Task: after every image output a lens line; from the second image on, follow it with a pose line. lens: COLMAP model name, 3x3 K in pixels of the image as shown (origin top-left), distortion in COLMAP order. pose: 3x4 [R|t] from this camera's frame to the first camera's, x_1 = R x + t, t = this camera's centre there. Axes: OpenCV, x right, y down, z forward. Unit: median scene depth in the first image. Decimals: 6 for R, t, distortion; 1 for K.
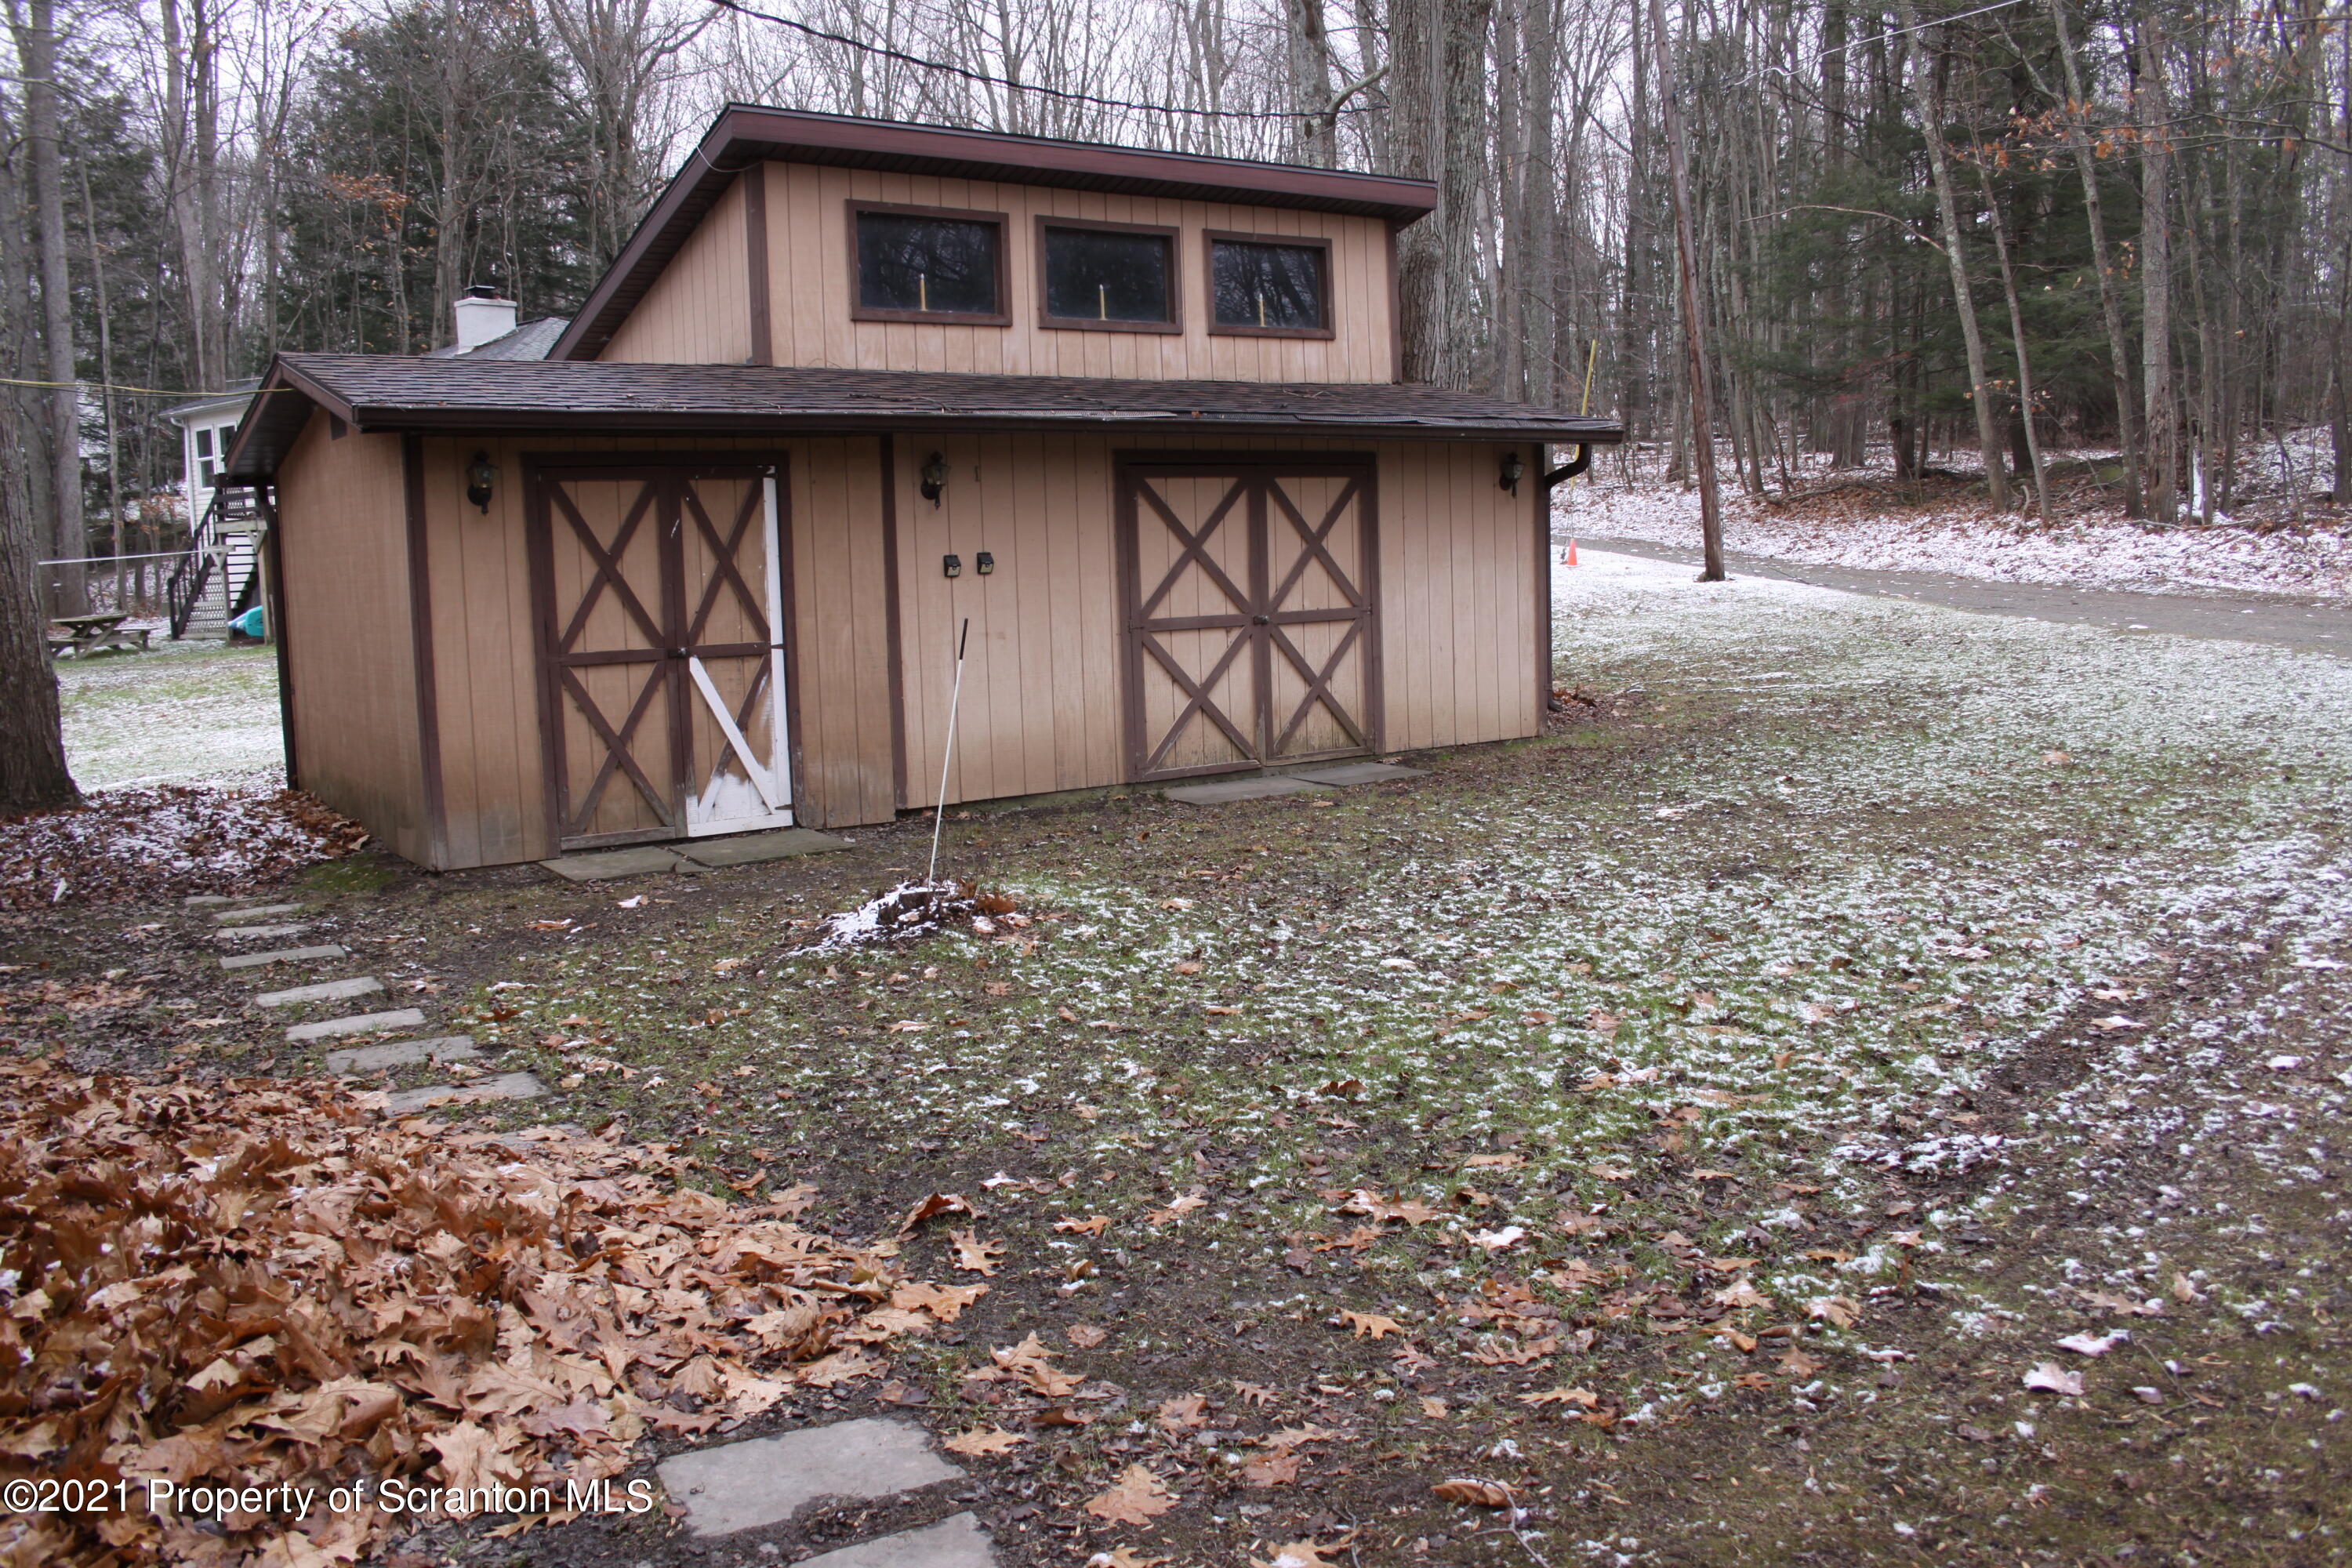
lens RADIAL K [[1947.0, 0, 1174.2], [0, 1947.0, 775.4], [0, 0, 1]] dist [-0.149656, 0.126130]
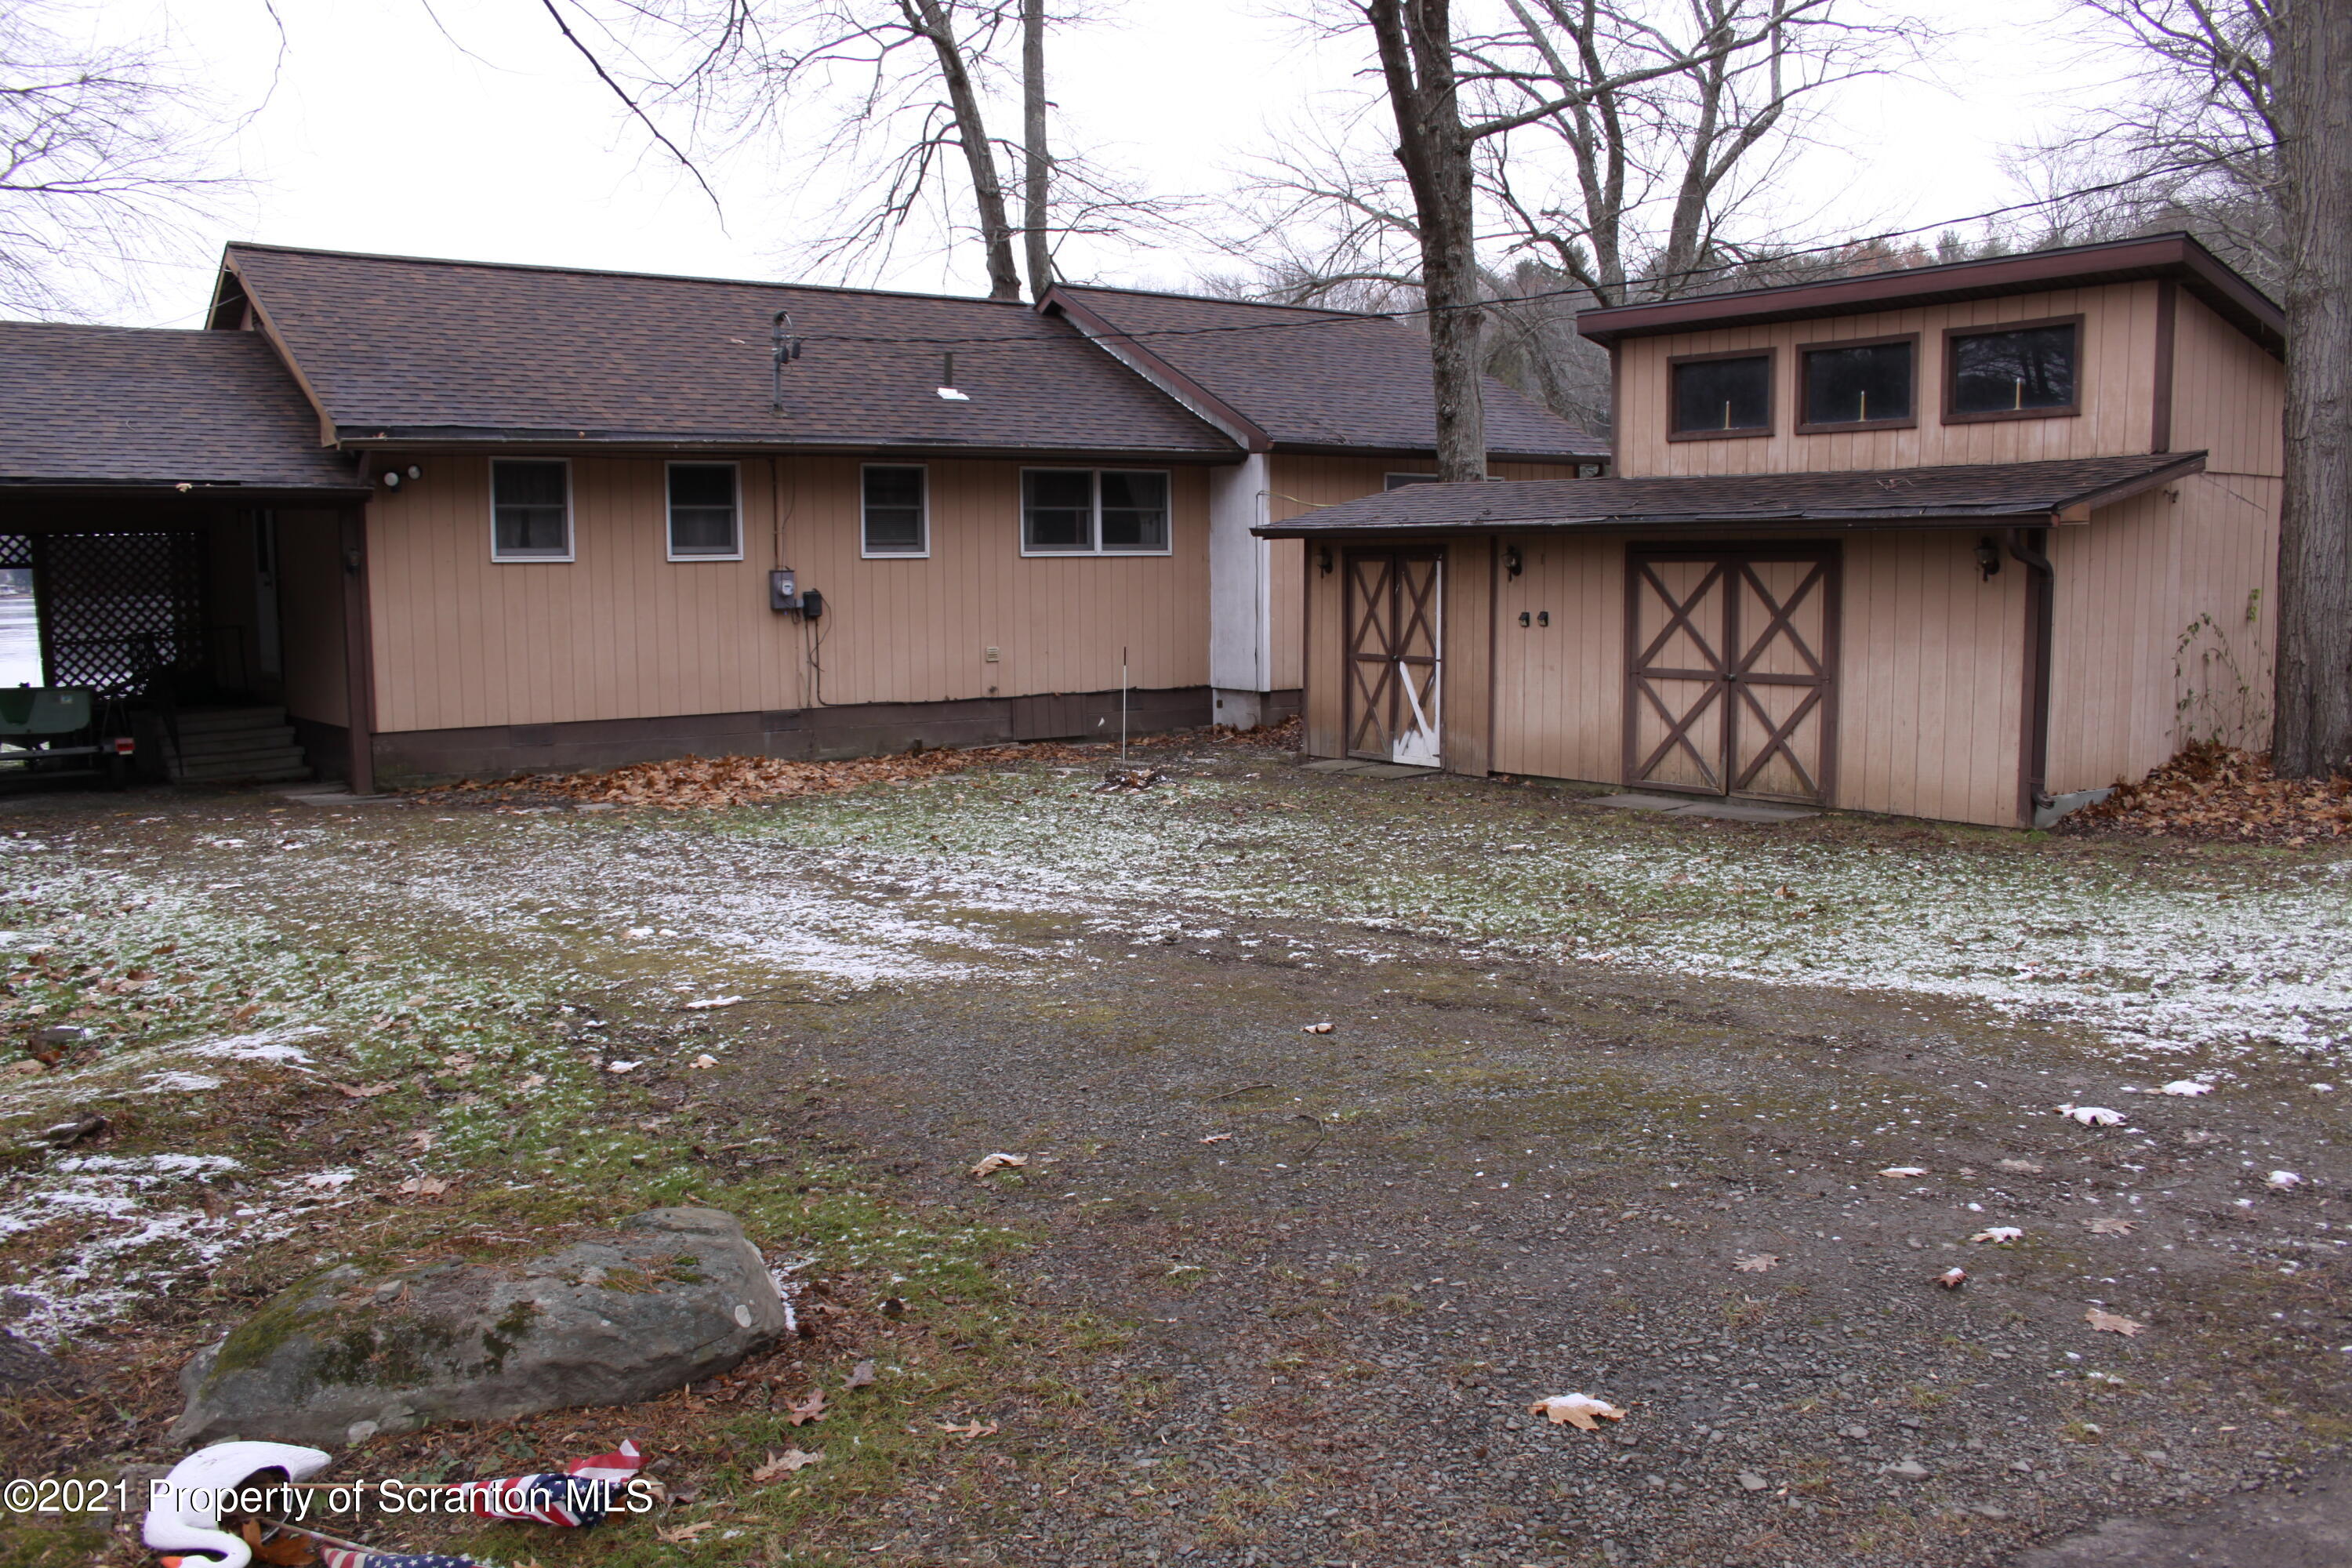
lens RADIAL K [[1947.0, 0, 1172.2], [0, 1947.0, 807.9], [0, 0, 1]] dist [-0.149656, 0.126130]
pose [[0.013049, 0.152646, -0.988195, 1.274334], [-0.107740, 0.982740, 0.150381, -0.145637], [0.994093, 0.104506, 0.029270, 0.626926]]
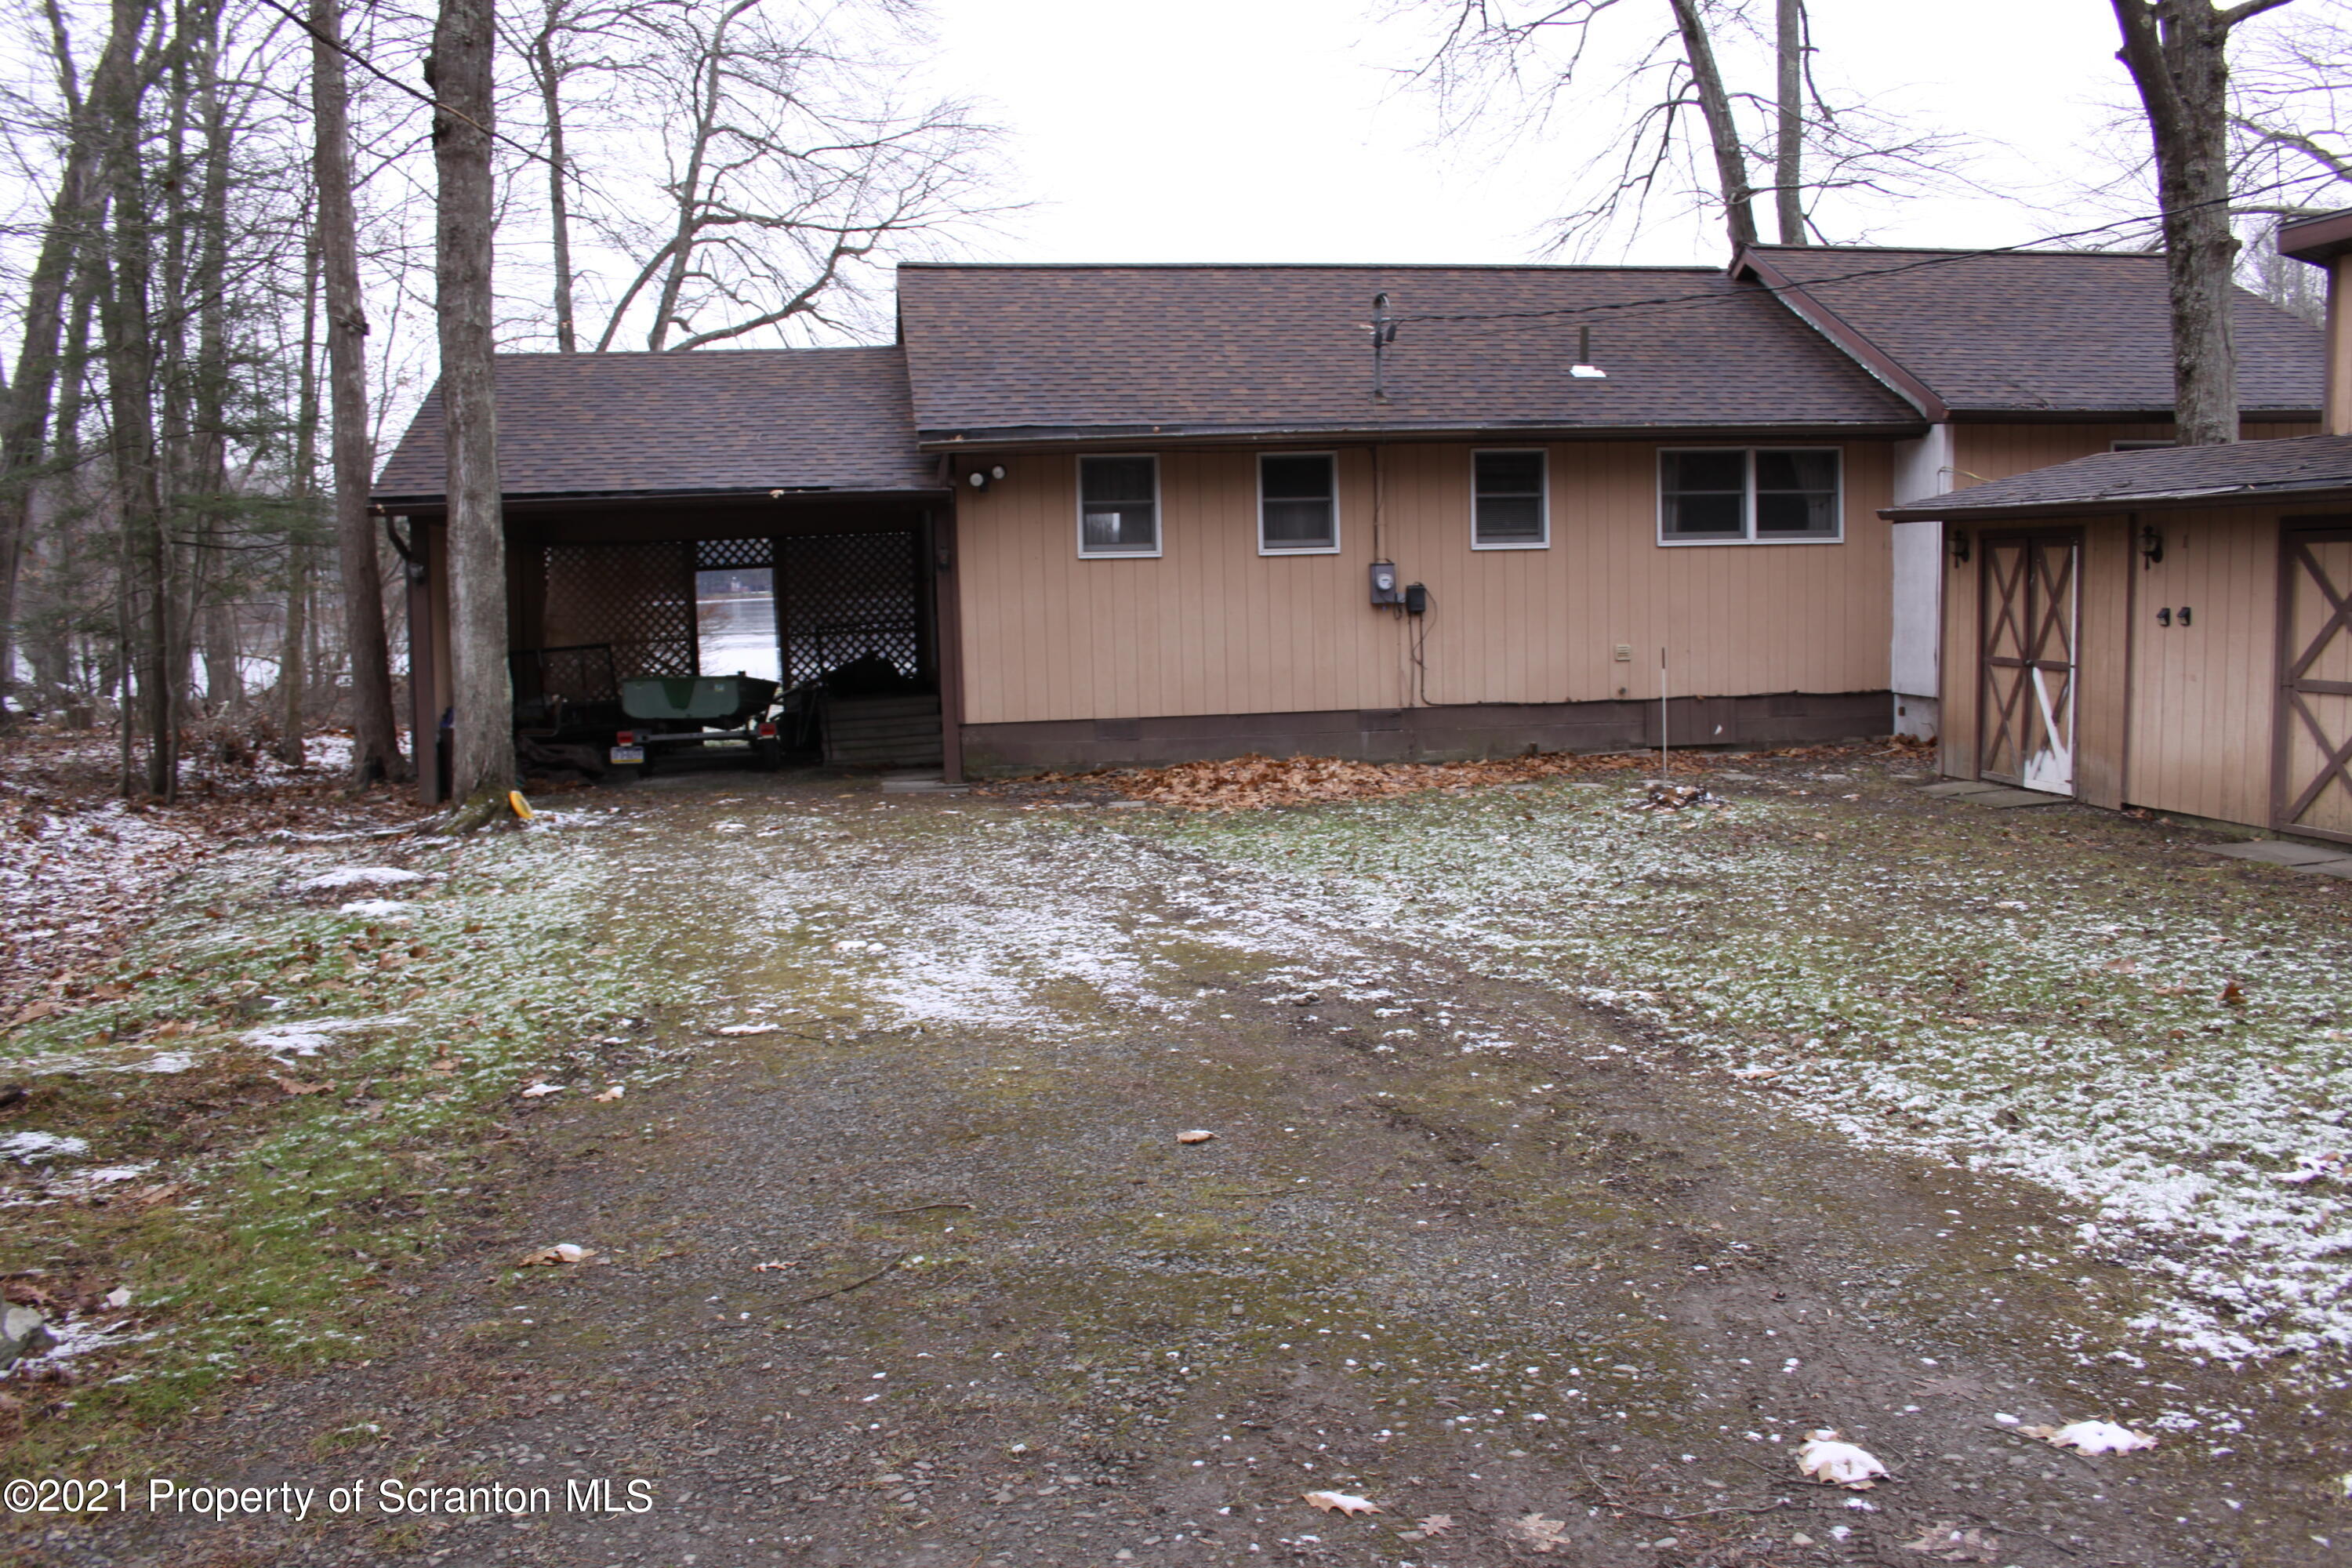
lens RADIAL K [[1947.0, 0, 1174.8], [0, 1947.0, 799.3], [0, 0, 1]] dist [-0.149656, 0.126130]
pose [[-0.449260, 0.145334, -0.881501, 1.116597], [-0.063185, 0.979040, 0.193618, -0.168206], [0.891164, 0.142683, -0.430661, 0.876937]]
